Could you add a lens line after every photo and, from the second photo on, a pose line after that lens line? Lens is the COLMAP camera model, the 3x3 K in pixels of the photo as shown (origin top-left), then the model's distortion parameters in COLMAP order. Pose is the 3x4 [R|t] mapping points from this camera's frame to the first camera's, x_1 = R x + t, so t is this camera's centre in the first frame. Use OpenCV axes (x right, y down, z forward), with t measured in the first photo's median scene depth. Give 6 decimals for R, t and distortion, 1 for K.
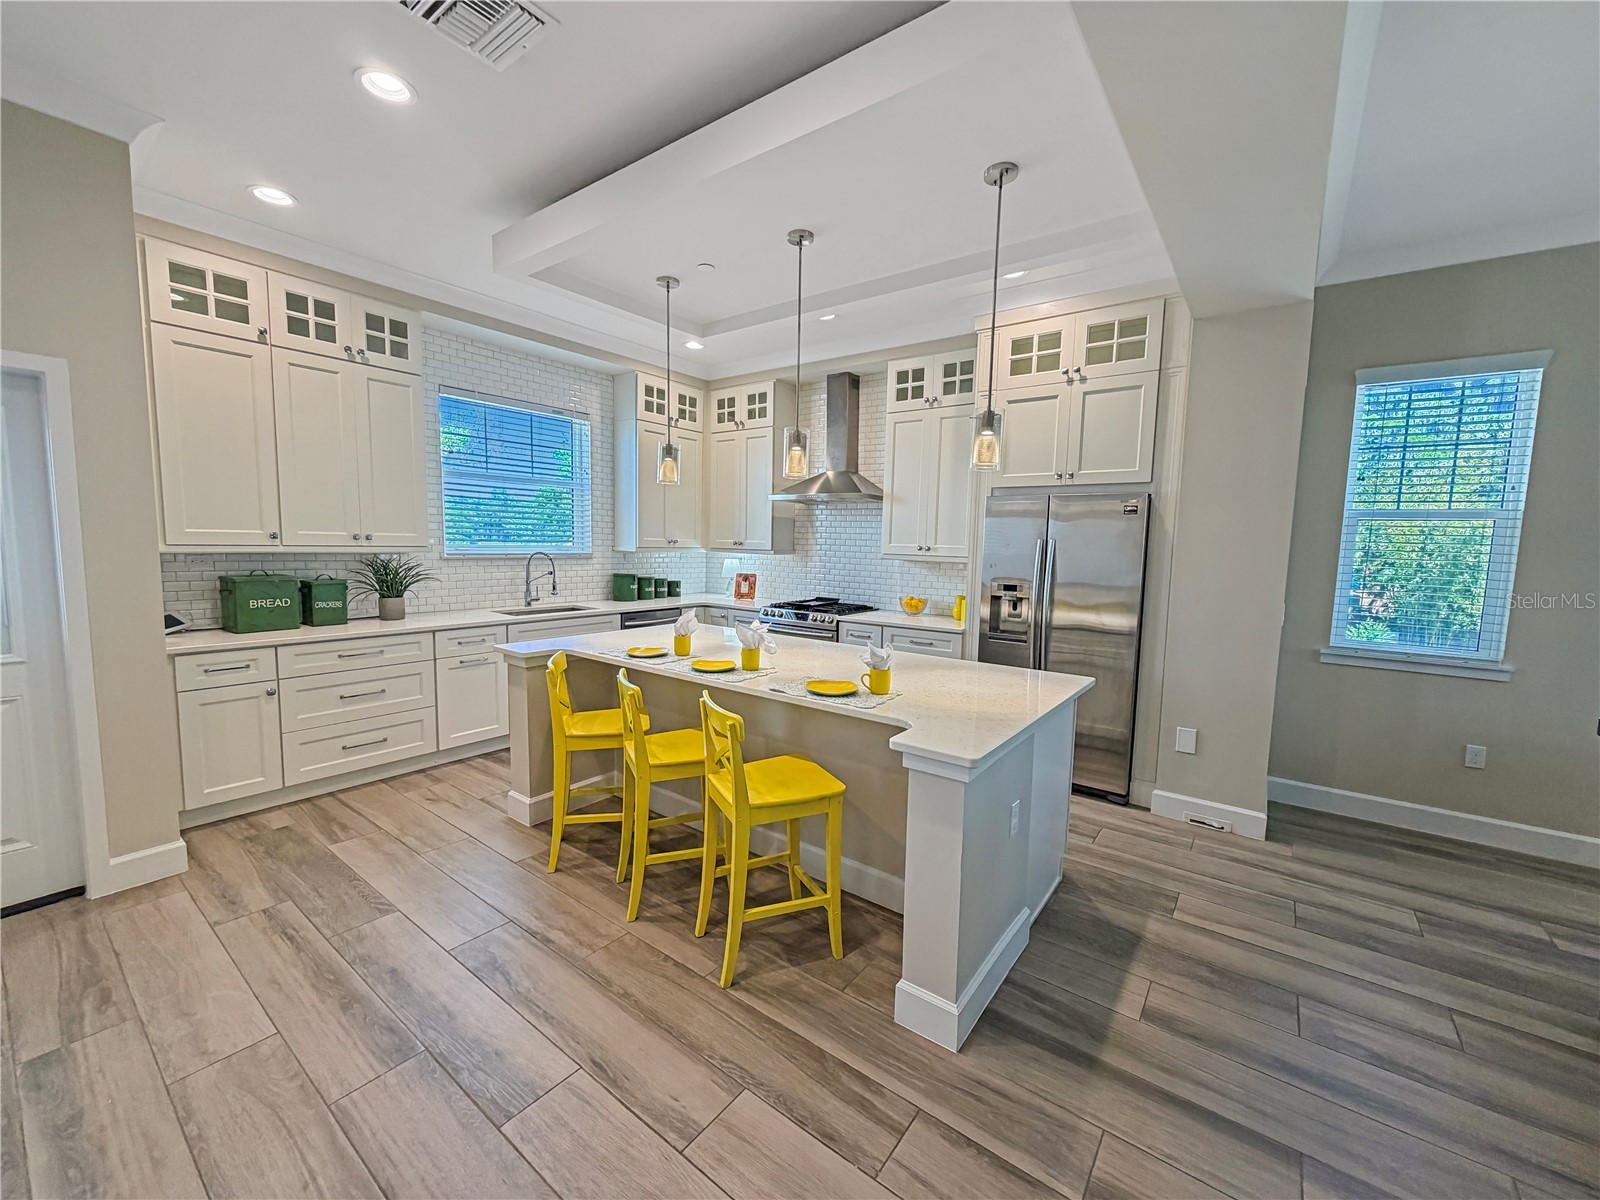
lens RADIAL K [[638.9, 0, 804.4], [0, 638.9, 601.3], [0, 0, 1]] dist [-0.001233, -0.000106]
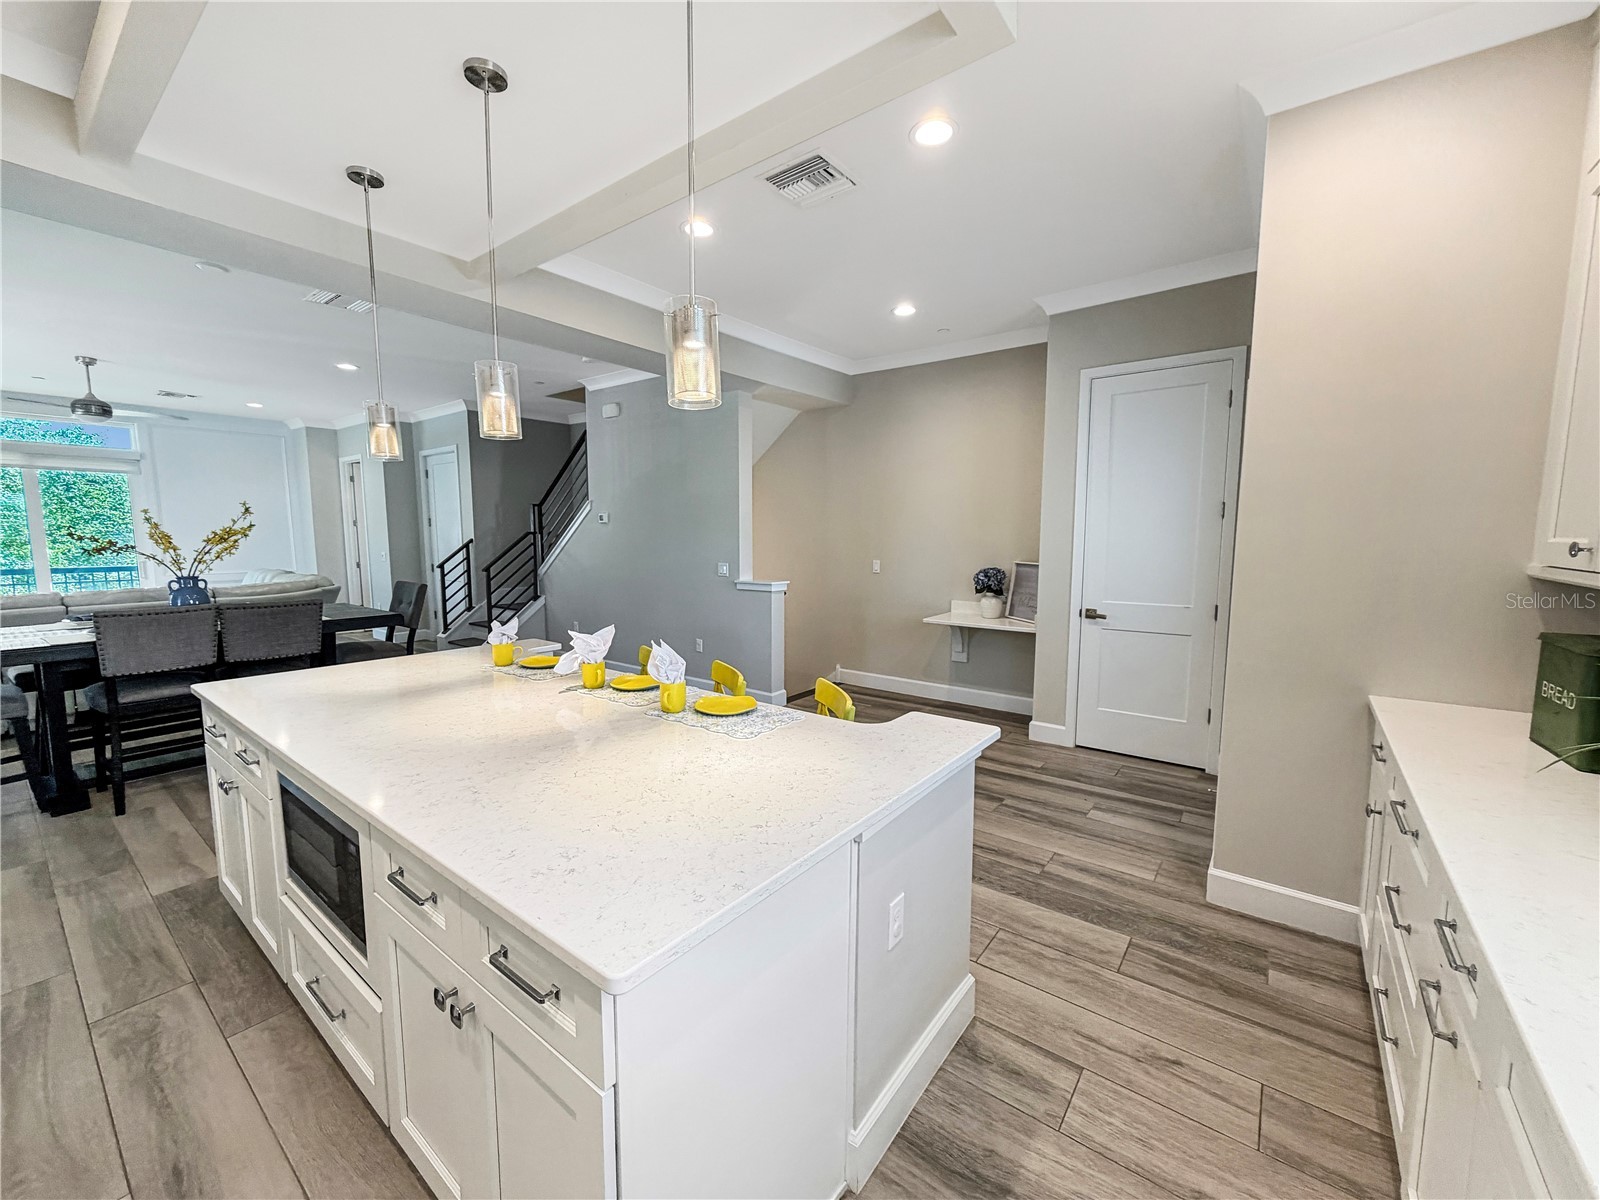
lens RADIAL K [[634.0, 0, 802.0], [0, 634.0, 602.1], [0, 0, 1]] dist [-0.000418, 0.000065]
pose [[-0.999612, -0.025722, 0.010729, -0.286861], [-0.023035, 0.979225, 0.201465, -0.138312], [-0.015688, 0.201140, -0.979437, 1.407344]]
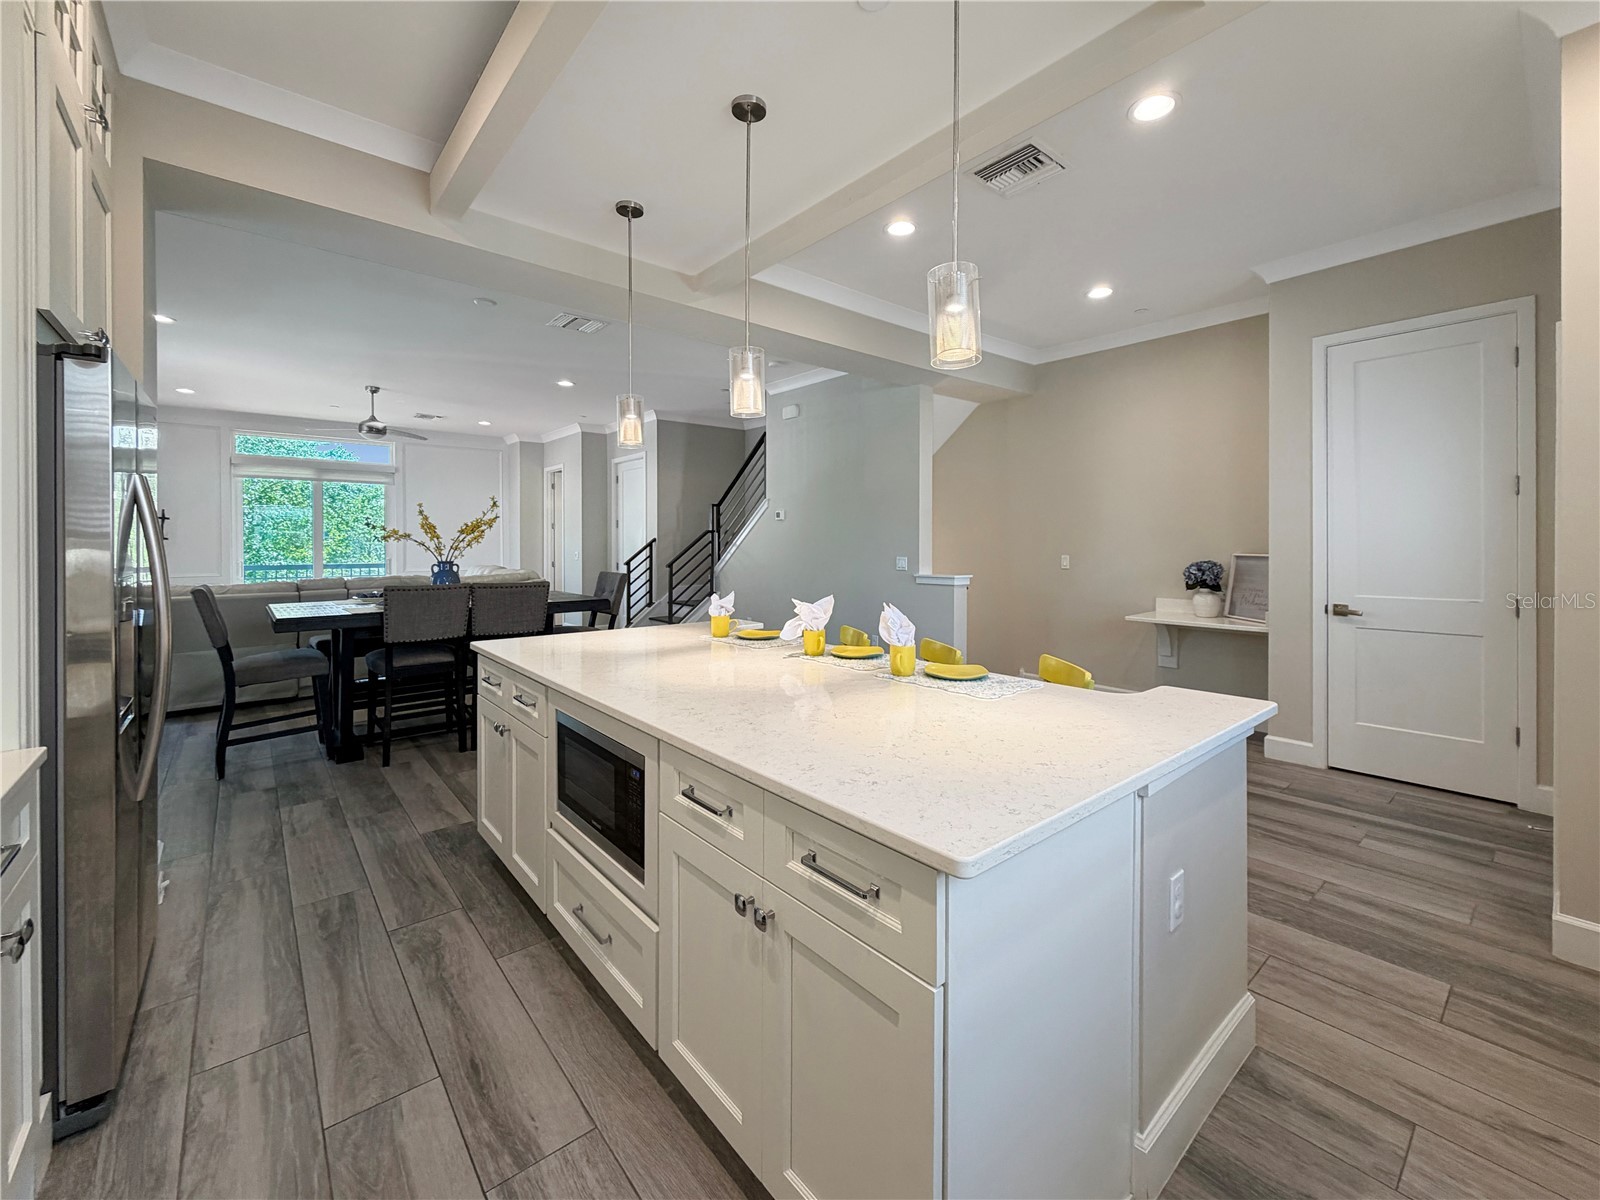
lens RADIAL K [[659.9, 0, 815.7], [0, 659.9, 546.5], [0, 0, 1]] dist [-0.000104, -0.000298]
pose [[-0.975586, -0.023053, 0.218406, -0.218462], [-0.000765, 0.994827, 0.101585, -0.100341], [-0.219618, 0.098938, -0.970556, 1.451836]]
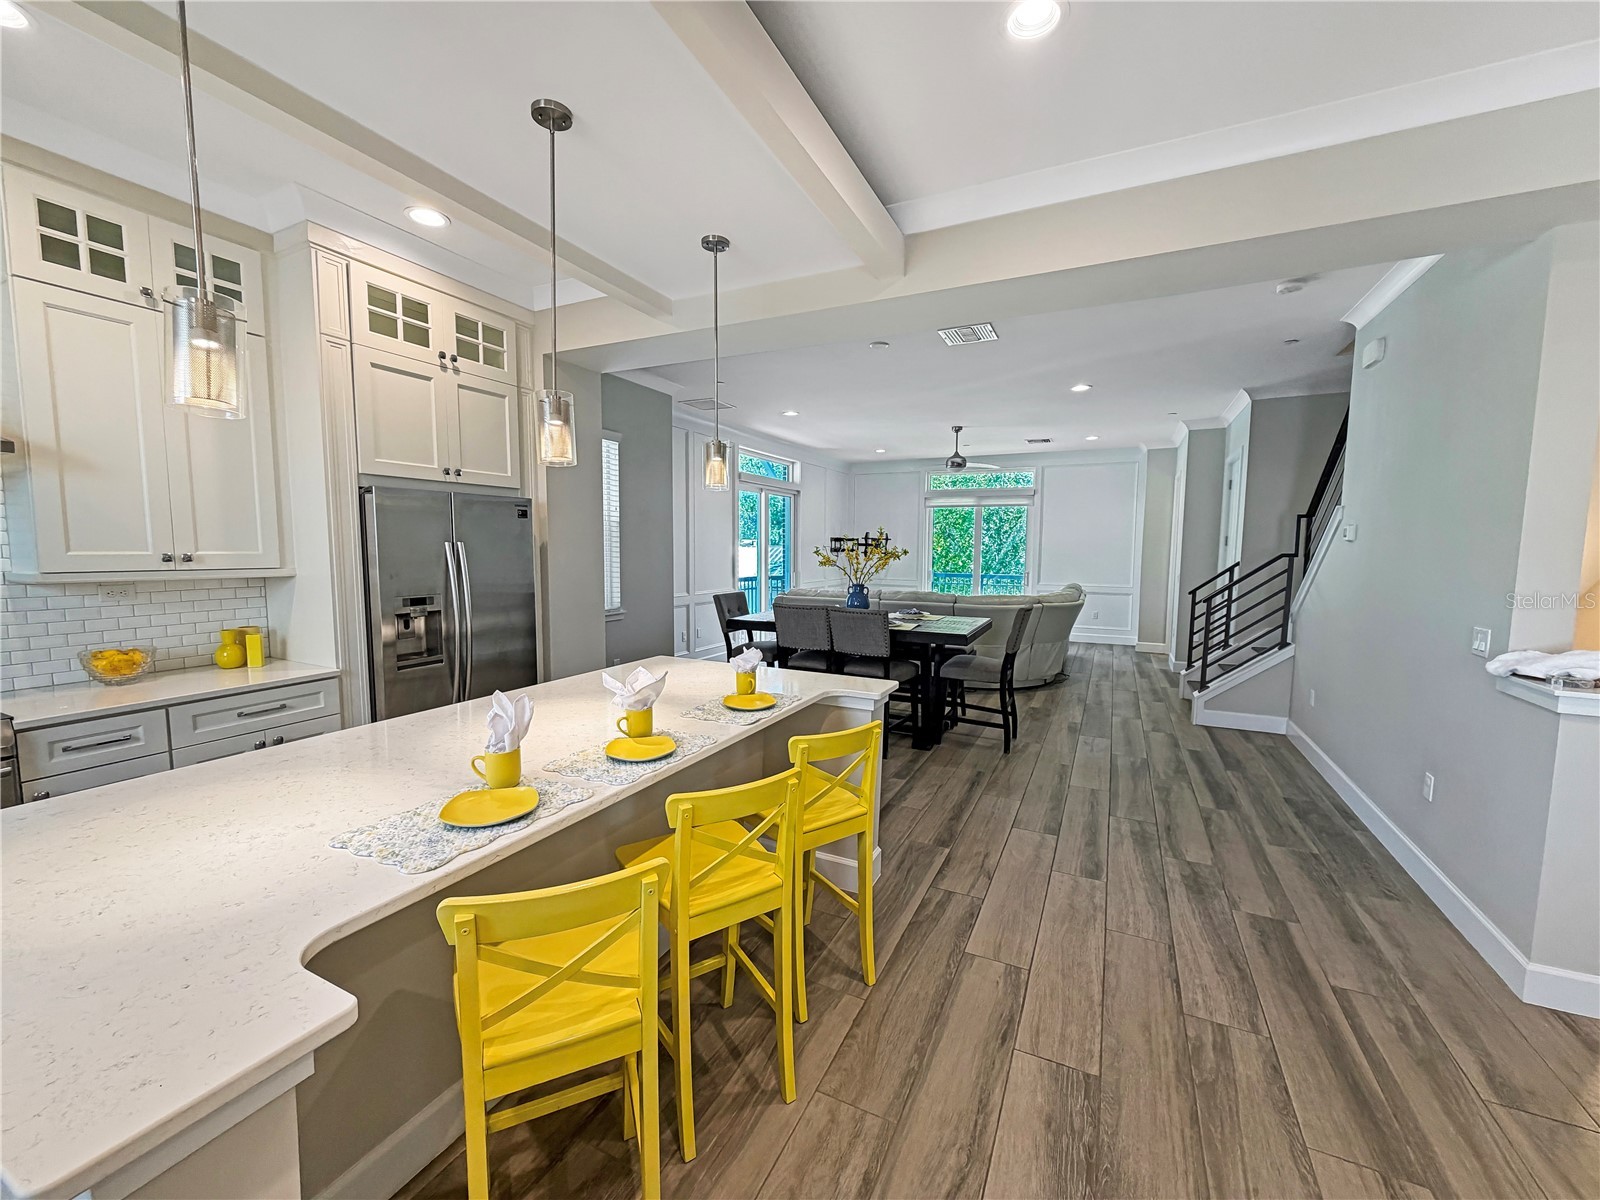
lens RADIAL K [[634.0, 0, 802.0], [0, 634.0, 602.1], [0, 0, 1]] dist [-0.000418, 0.000065]
pose [[-0.181277, -0.113006, 0.976918, -0.628661], [0.079200, 0.988472, 0.129038, -0.096365], [-0.980238, 0.100763, -0.170237, 0.731919]]
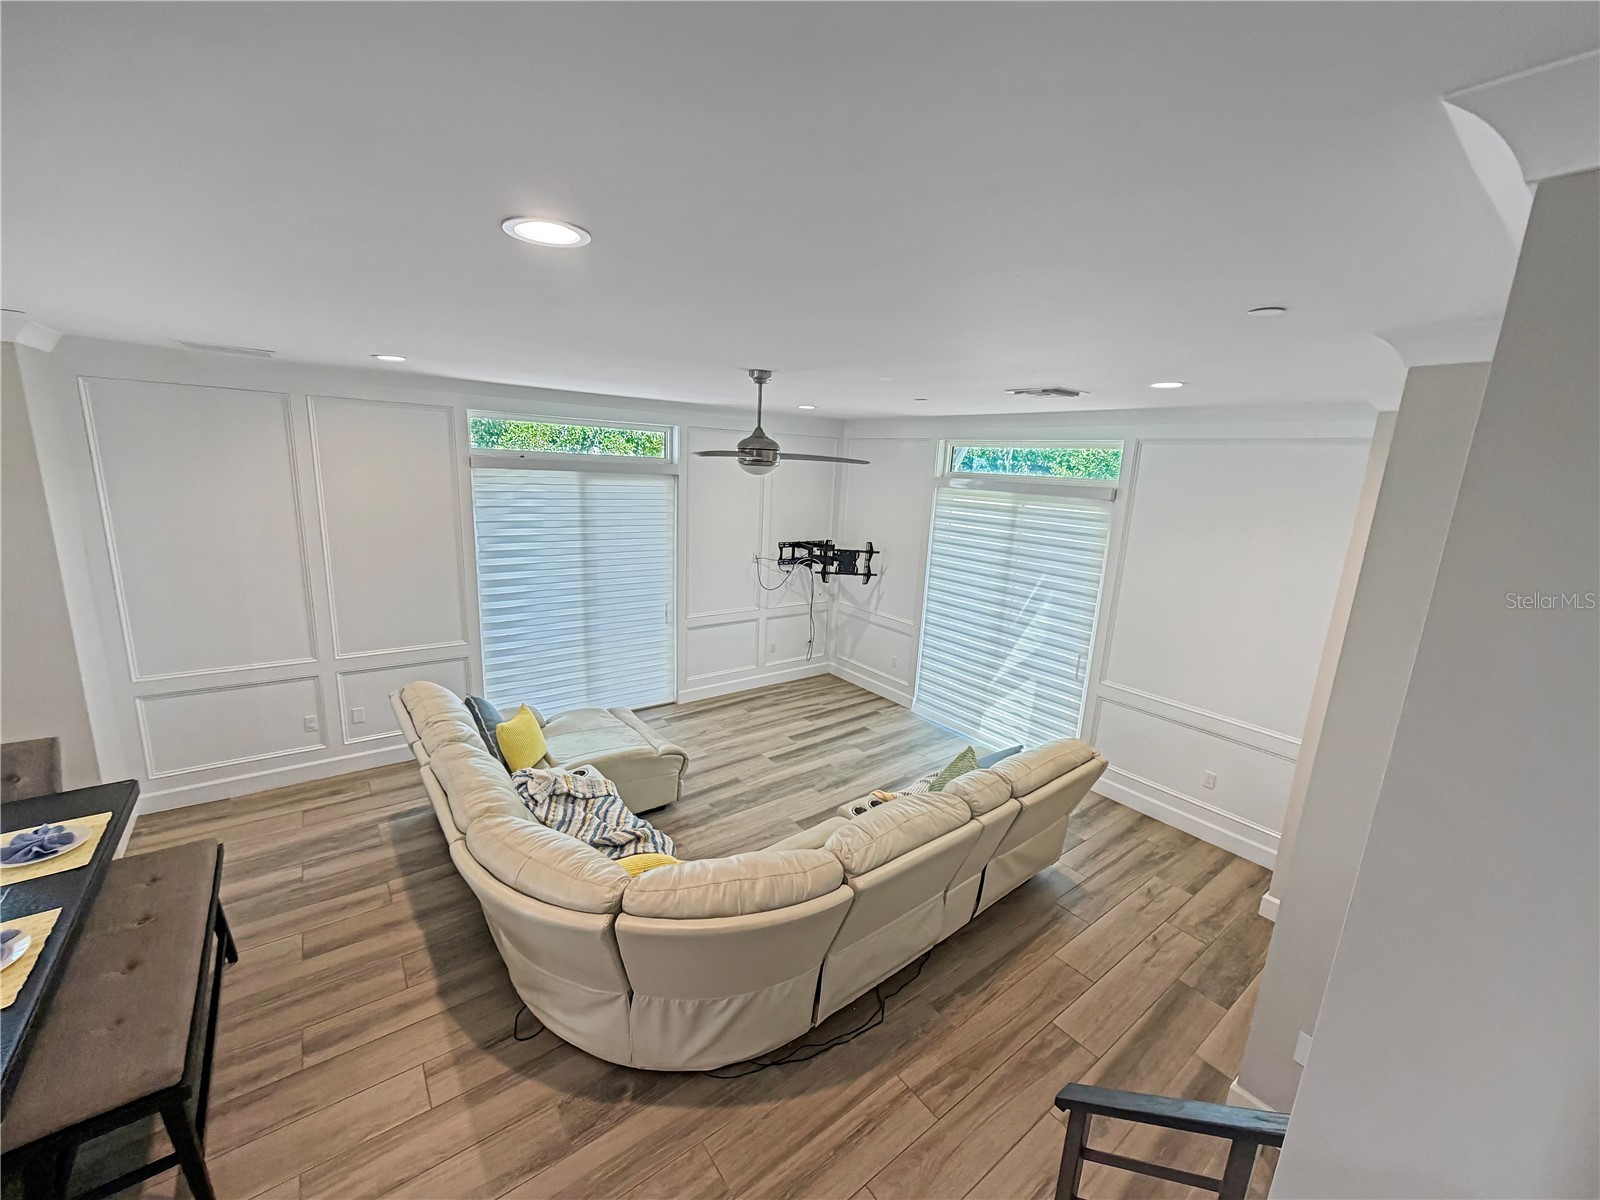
lens RADIAL K [[634.0, 0, 802.0], [0, 634.0, 602.1], [0, 0, 1]] dist [-0.000418, 0.000065]
pose [[0.278035, -0.214641, 0.936283, 0.564064], [0.049144, 0.976617, 0.209294, -0.228497], [-0.959313, -0.012179, 0.282082, -0.610793]]
